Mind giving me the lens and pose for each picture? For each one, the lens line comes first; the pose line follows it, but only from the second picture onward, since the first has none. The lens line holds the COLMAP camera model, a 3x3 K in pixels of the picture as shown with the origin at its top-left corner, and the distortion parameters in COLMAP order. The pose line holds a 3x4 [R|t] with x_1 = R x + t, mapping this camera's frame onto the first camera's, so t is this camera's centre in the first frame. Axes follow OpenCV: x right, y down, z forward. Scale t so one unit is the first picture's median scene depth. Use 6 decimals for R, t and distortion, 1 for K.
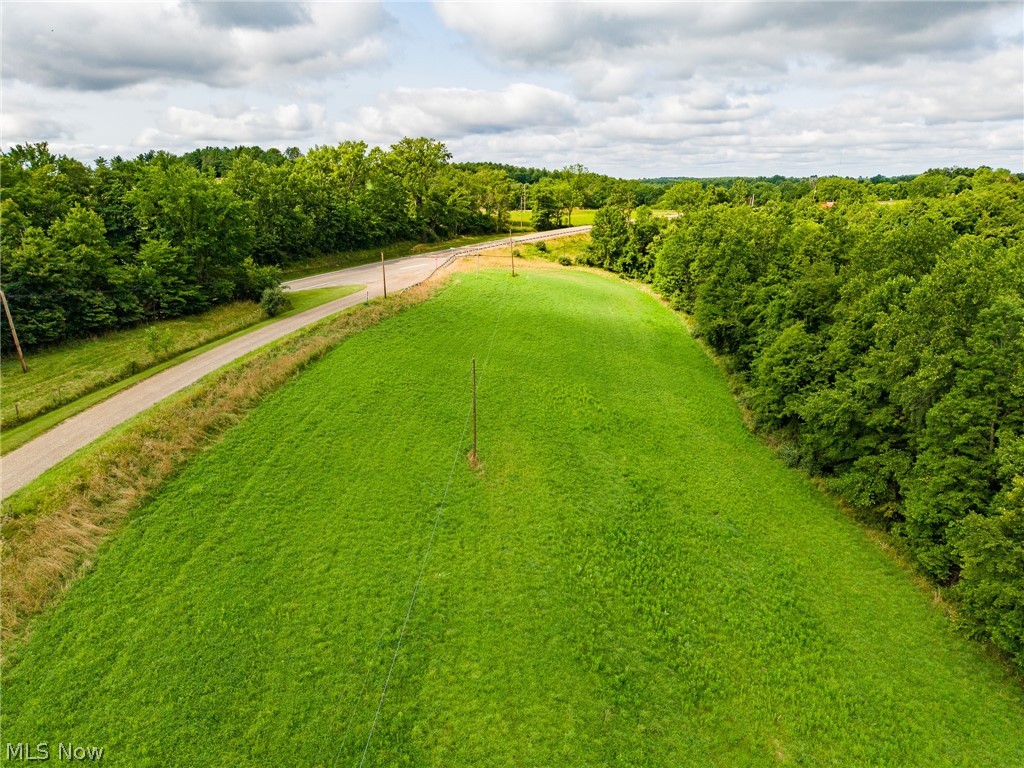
lens RADIAL K [[686.8, 0, 510.4], [0, 686.8, 386.7], [0, 0, 1]] dist [0.043598, -0.047496]
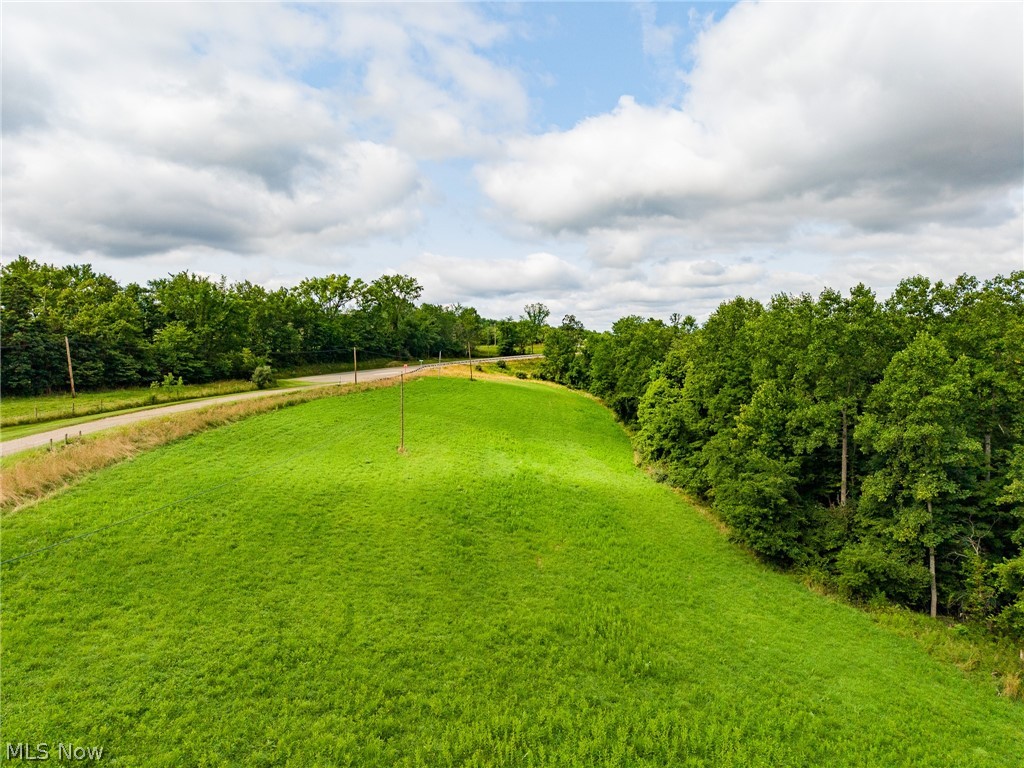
lens RADIAL K [[686.8, 0, 510.4], [0, 686.8, 386.7], [0, 0, 1]] dist [0.043598, -0.047496]
pose [[0.999884, -0.002855, 0.014962, 0.077572], [0.006106, 0.975024, -0.222015, 0.156420], [-0.013955, 0.222080, 0.974929, -0.197961]]
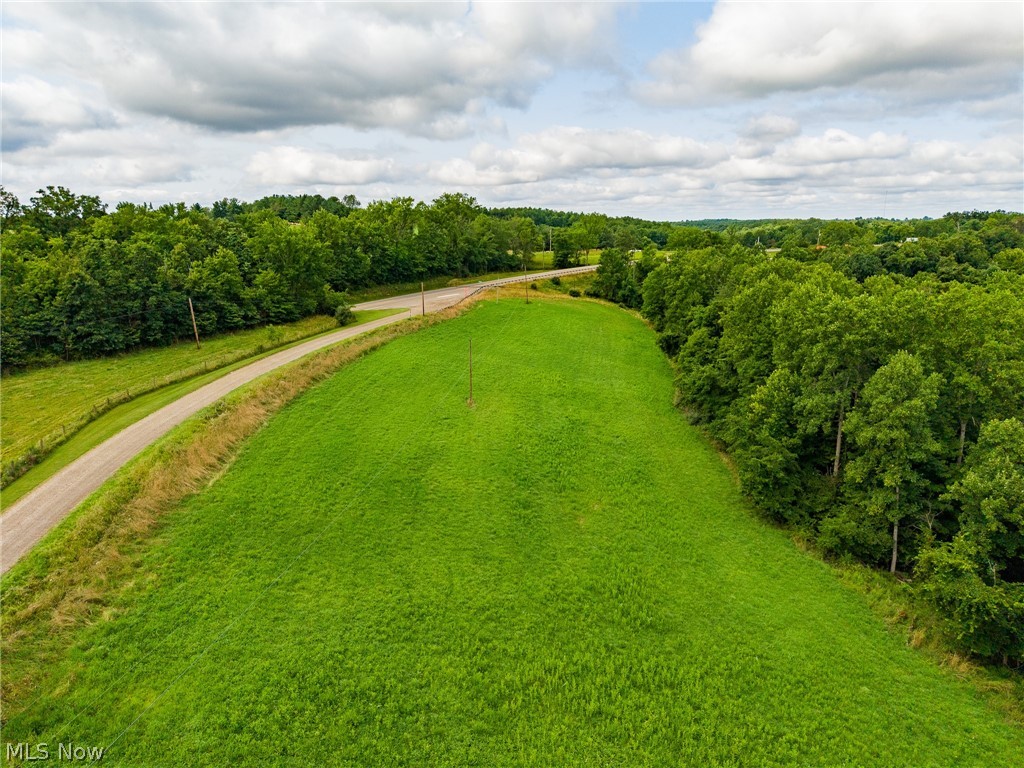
lens RADIAL K [[686.8, 0, 510.4], [0, 686.8, 386.7], [0, 0, 1]] dist [0.043598, -0.047496]
pose [[0.997951, 0.014835, -0.062236, 0.077107], [-0.018333, 0.998261, -0.056017, 0.086012], [0.061296, 0.057043, 0.996488, -0.334360]]
